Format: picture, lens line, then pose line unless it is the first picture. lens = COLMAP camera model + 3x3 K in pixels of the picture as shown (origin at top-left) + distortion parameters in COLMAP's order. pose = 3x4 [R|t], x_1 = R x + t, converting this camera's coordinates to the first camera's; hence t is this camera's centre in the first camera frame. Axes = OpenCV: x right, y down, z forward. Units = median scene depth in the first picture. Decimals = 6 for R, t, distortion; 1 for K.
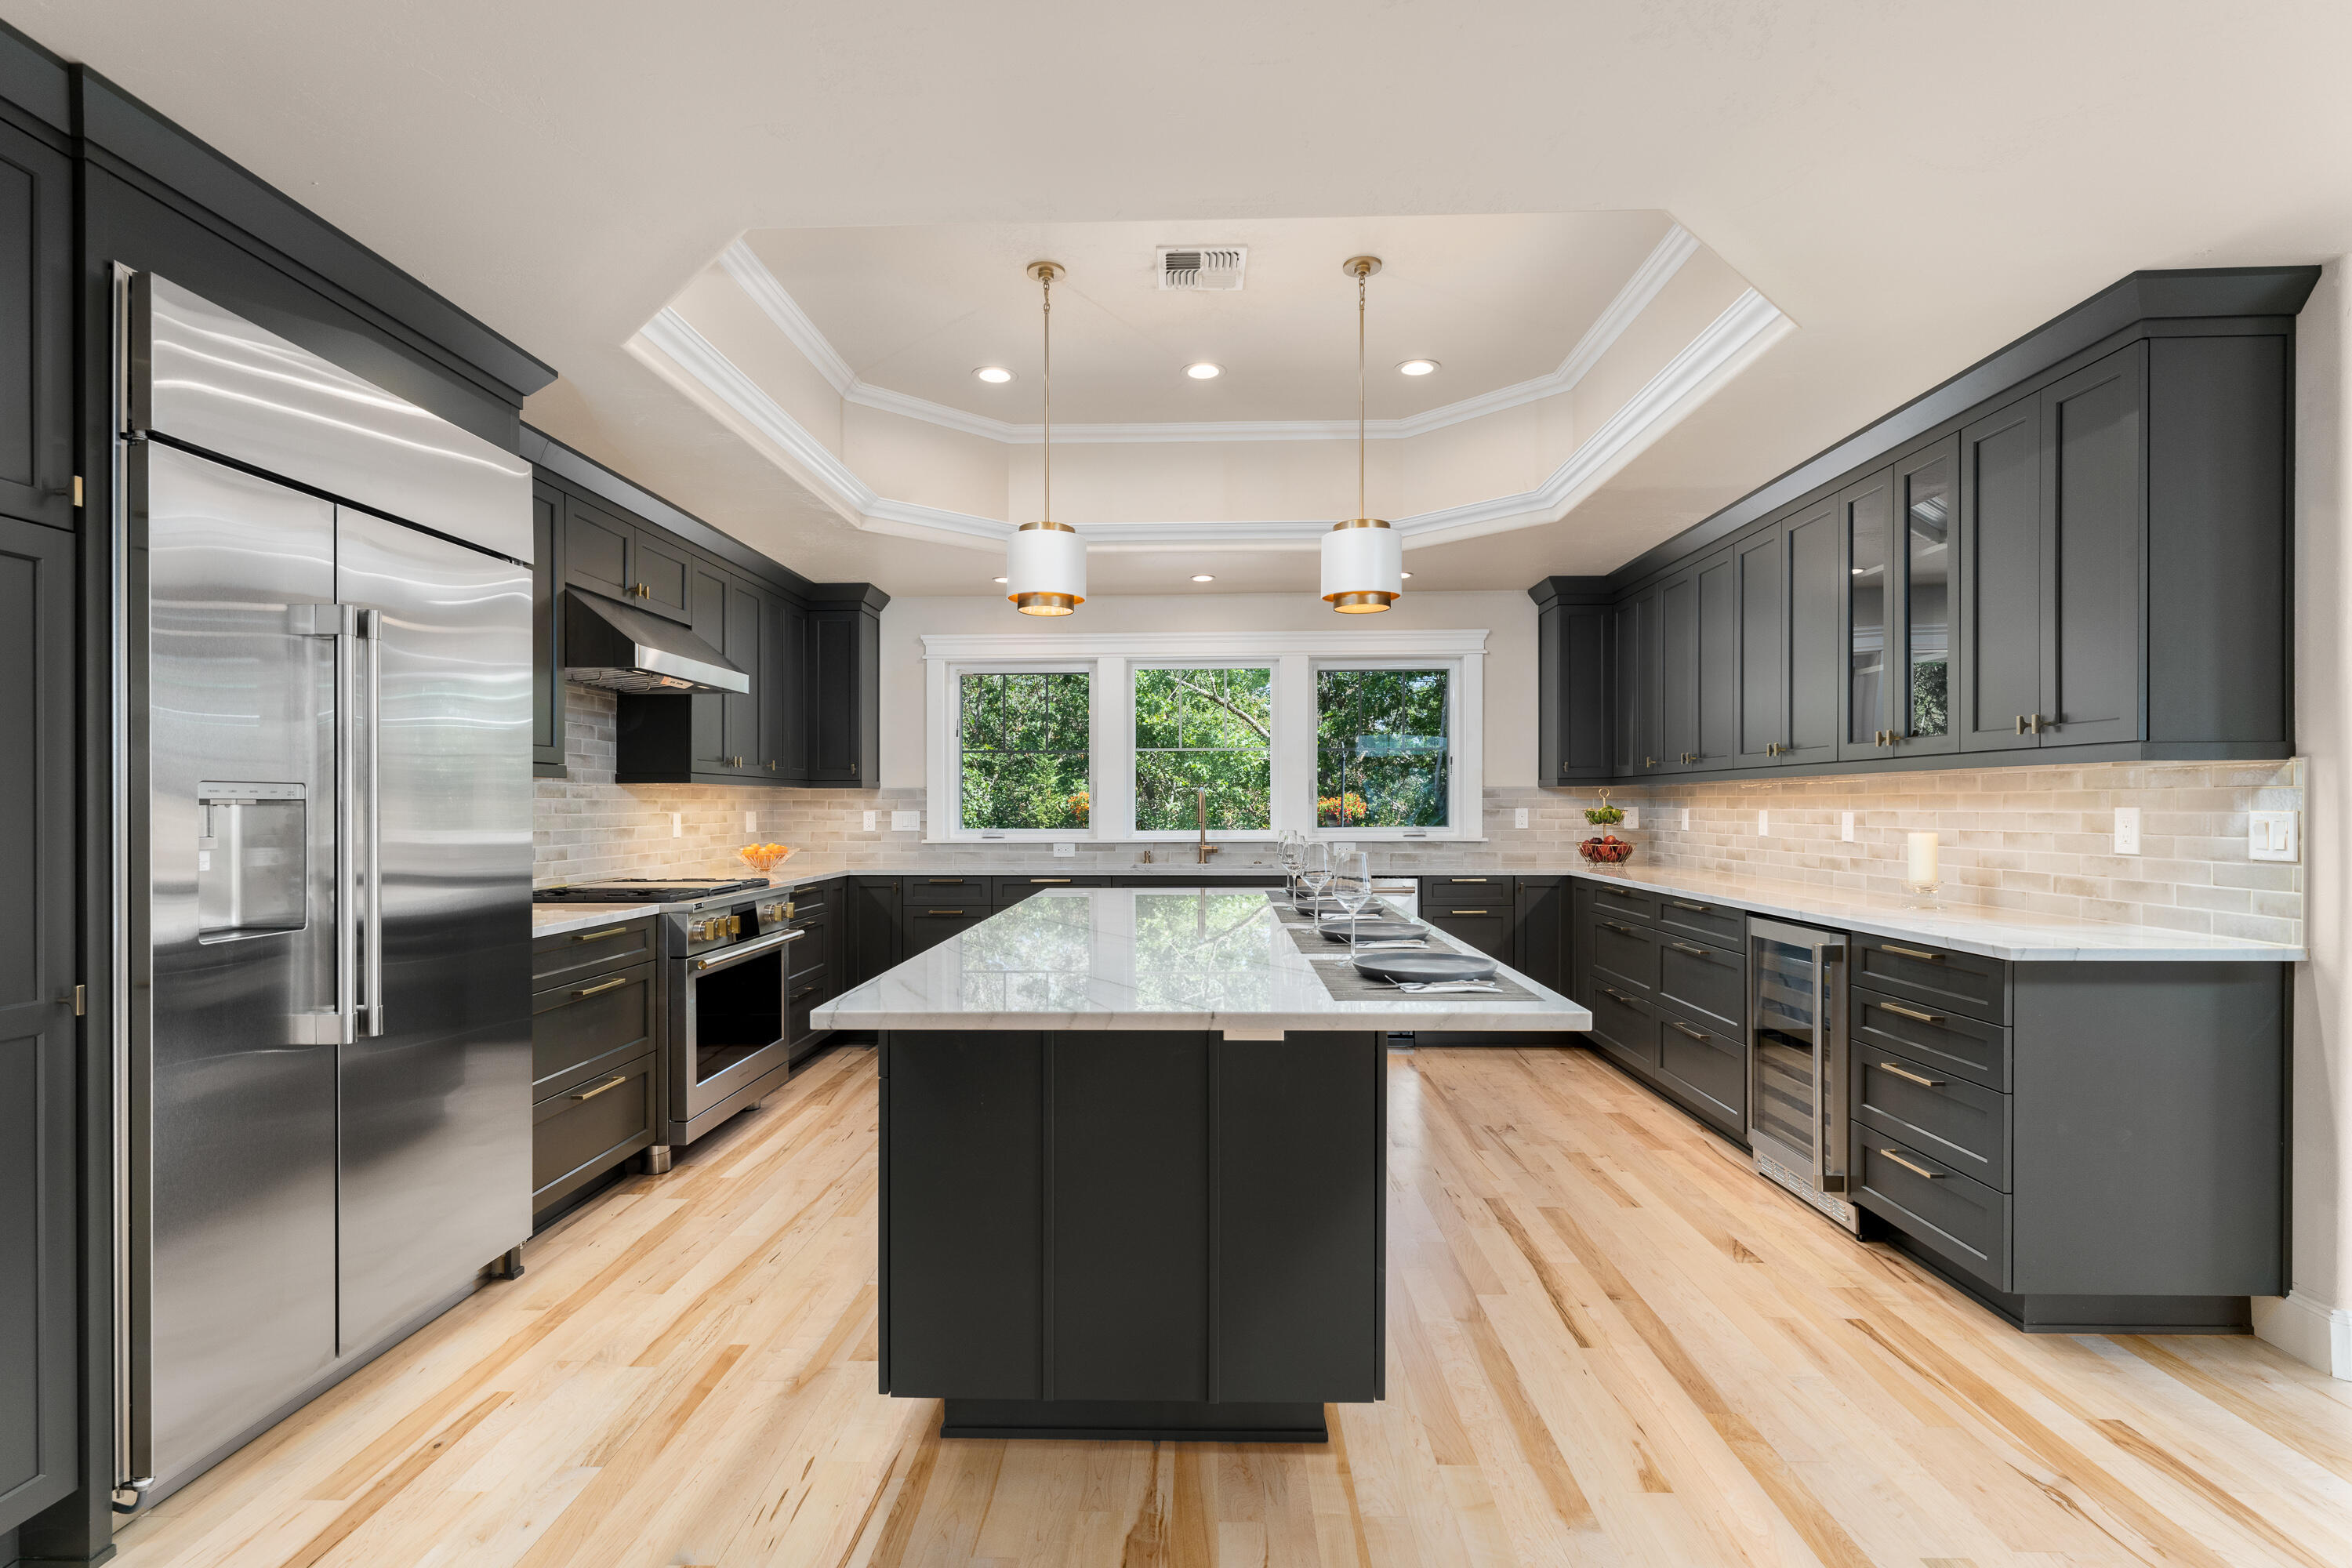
lens RADIAL K [[1119.6, 0, 1186.7], [0, 1119.6, 804.1], [0, 0, 1]] dist [-0.001777, 0.000779]
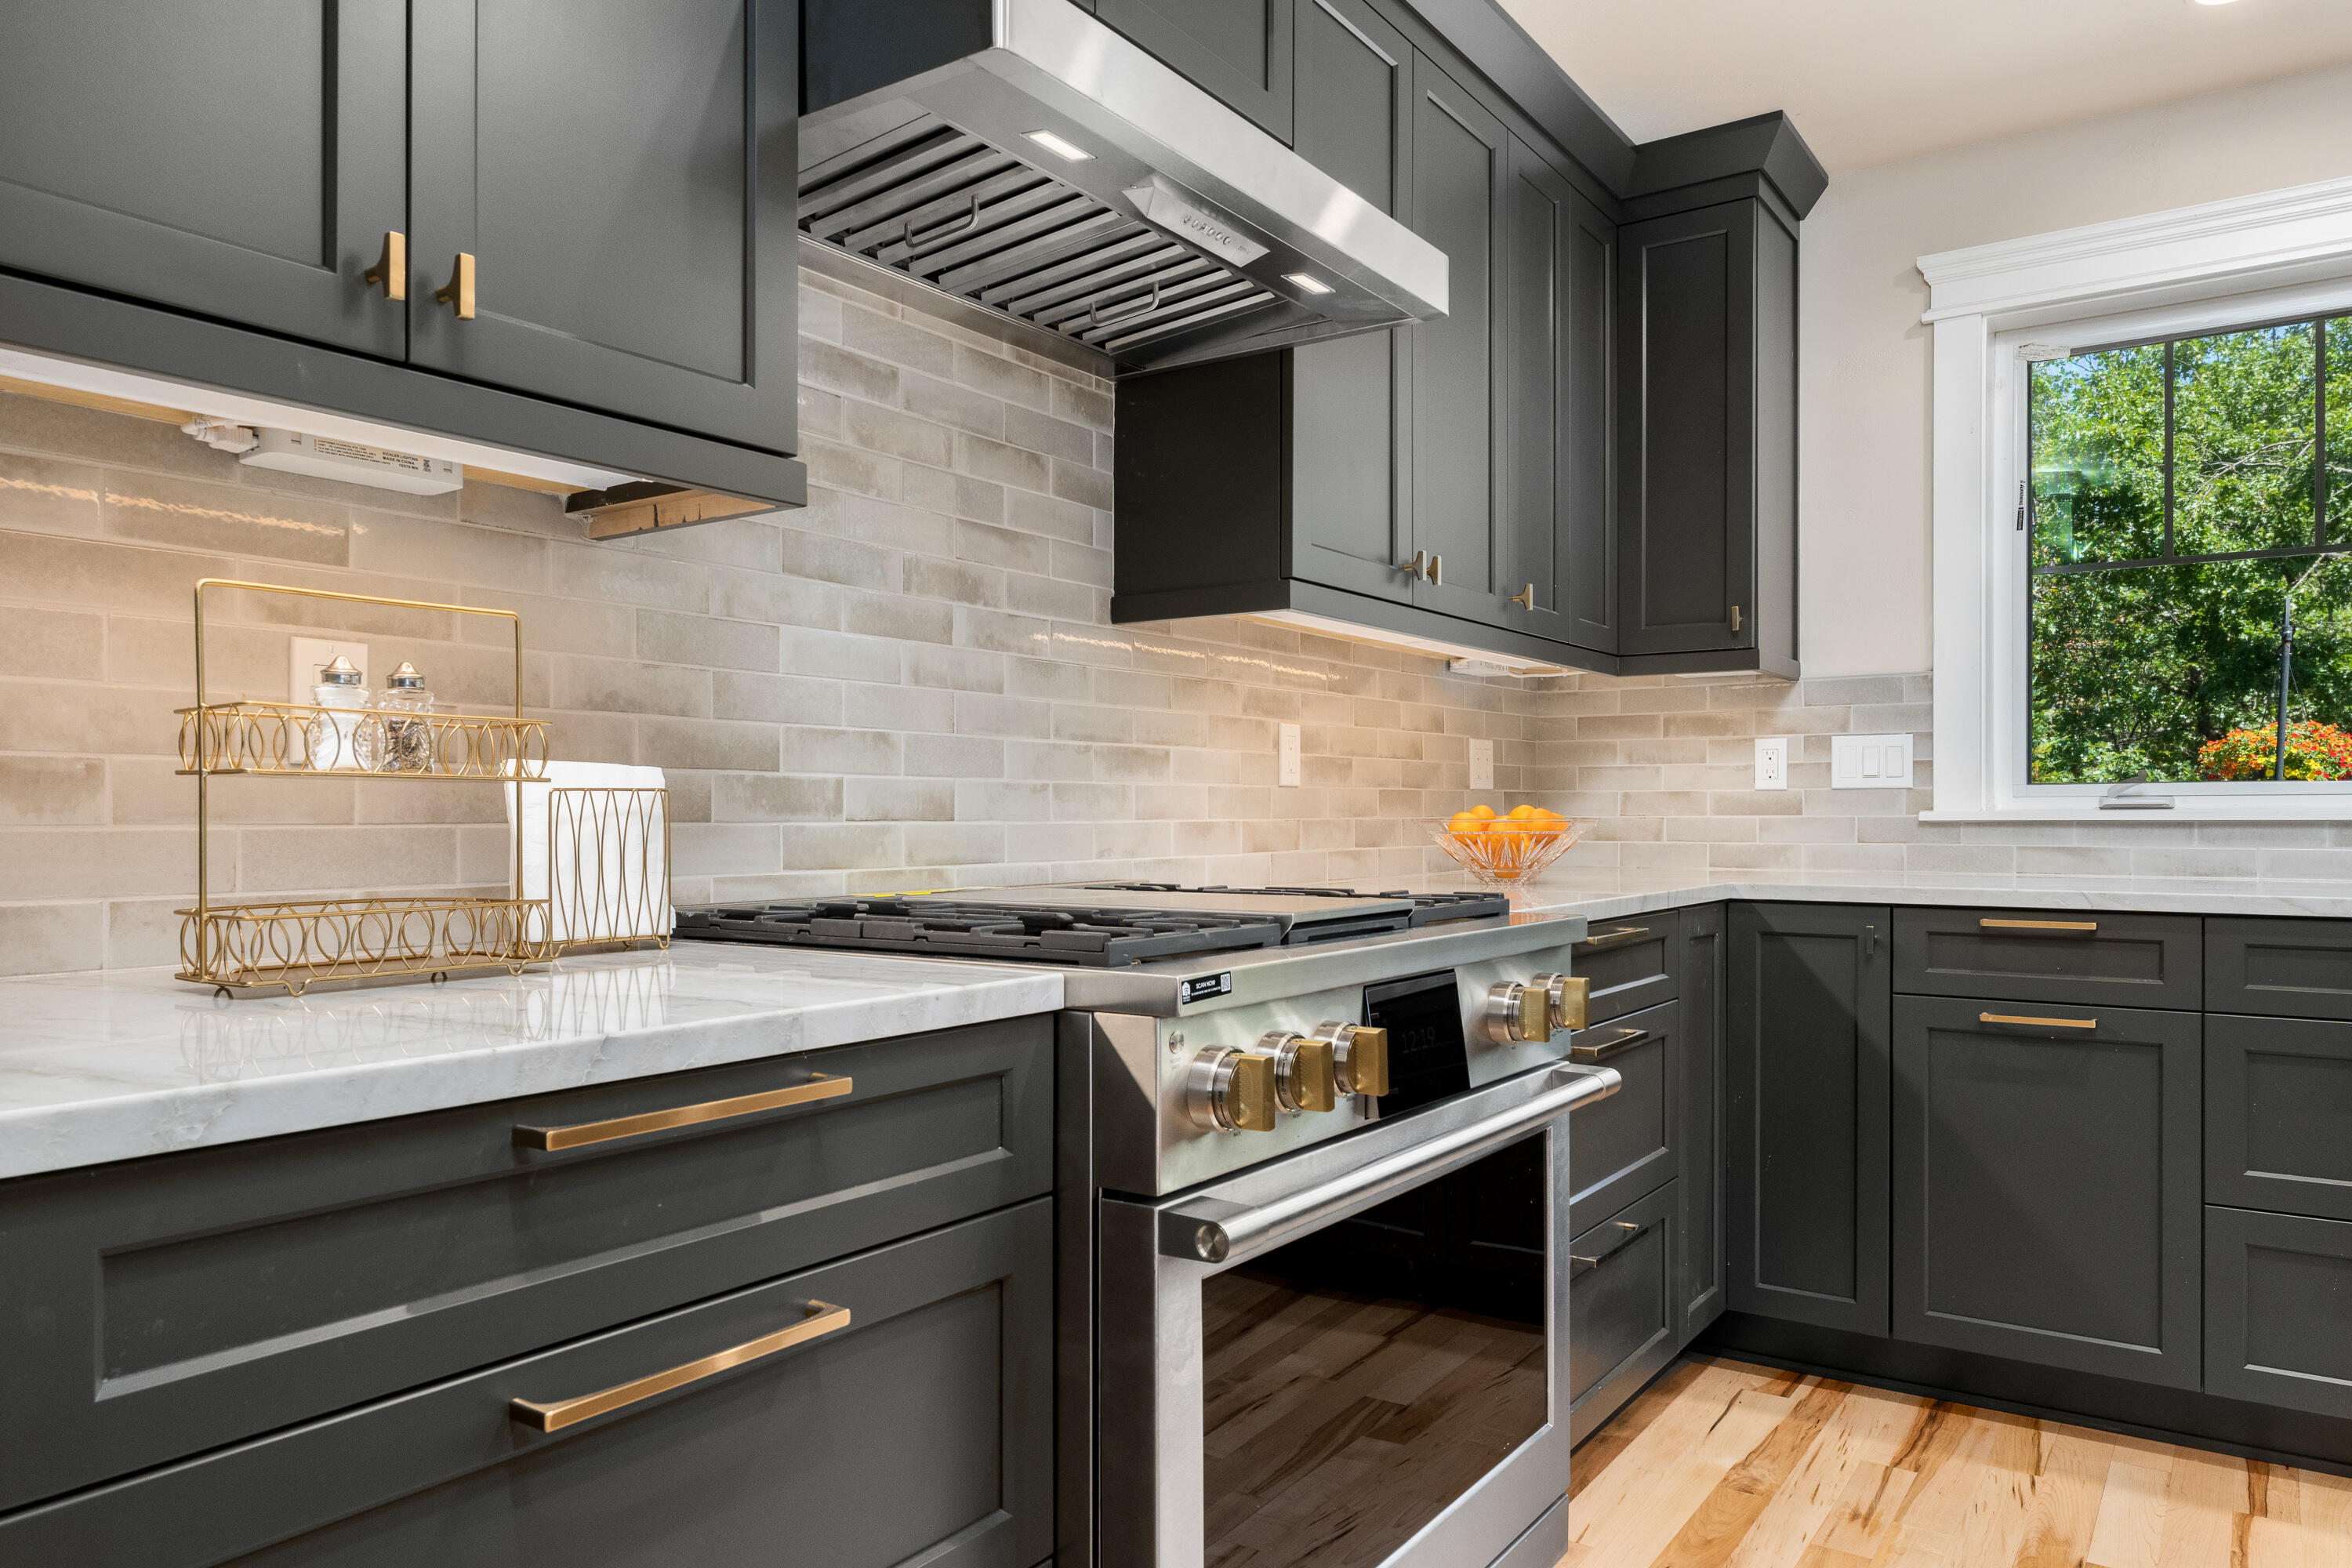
lens RADIAL K [[1581.3, 0, 1175.1], [0, 1581.3, 817.1], [0, 0, 1]] dist [0.001080, -0.001816]
pose [[0.833386, 0.002109, -0.552688, -0.215852], [-0.000216, 0.999994, 0.003490, 0.045274], [0.552692, -0.002789, 0.833381, 0.606164]]
